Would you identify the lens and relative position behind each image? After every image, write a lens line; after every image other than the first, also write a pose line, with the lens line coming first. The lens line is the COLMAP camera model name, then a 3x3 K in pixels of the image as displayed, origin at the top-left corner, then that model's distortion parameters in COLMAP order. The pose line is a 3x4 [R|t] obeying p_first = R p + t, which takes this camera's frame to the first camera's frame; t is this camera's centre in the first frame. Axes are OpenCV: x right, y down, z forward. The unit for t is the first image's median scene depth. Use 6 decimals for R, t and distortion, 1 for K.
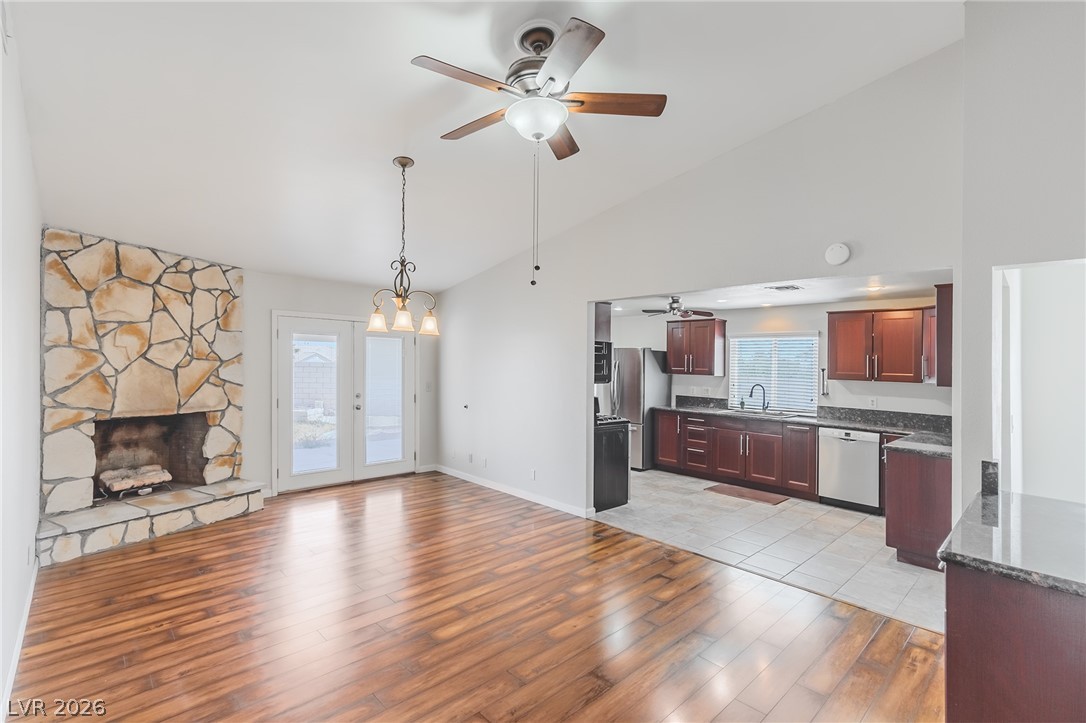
lens RADIAL K [[480.7, 0, 547.7], [0, 480.7, 358.1], [0, 0, 1]] dist [0.003307, 0.000443]
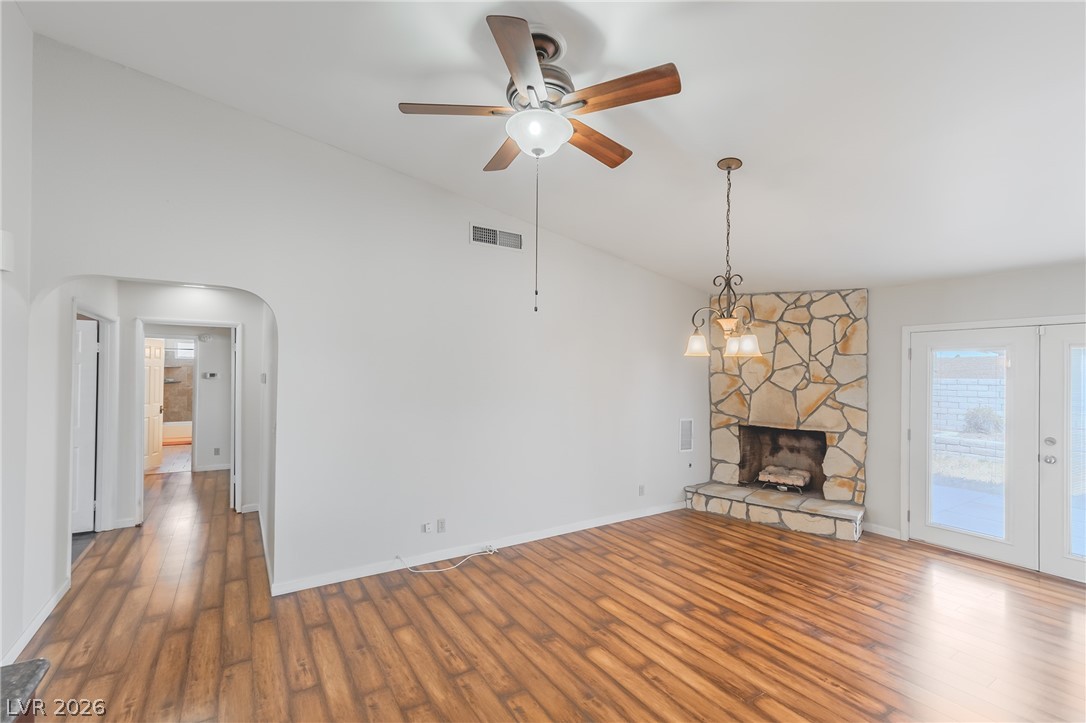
lens RADIAL K [[460.0, 0, 544.6], [0, 460.0, 383.3], [0, 0, 1]] dist [0.000240, -0.000097]
pose [[-0.166071, 0.017812, -0.985953, 0.428463], [-0.002388, 0.999827, 0.018465, -0.014806], [0.986111, 0.005421, -0.166000, 0.588578]]
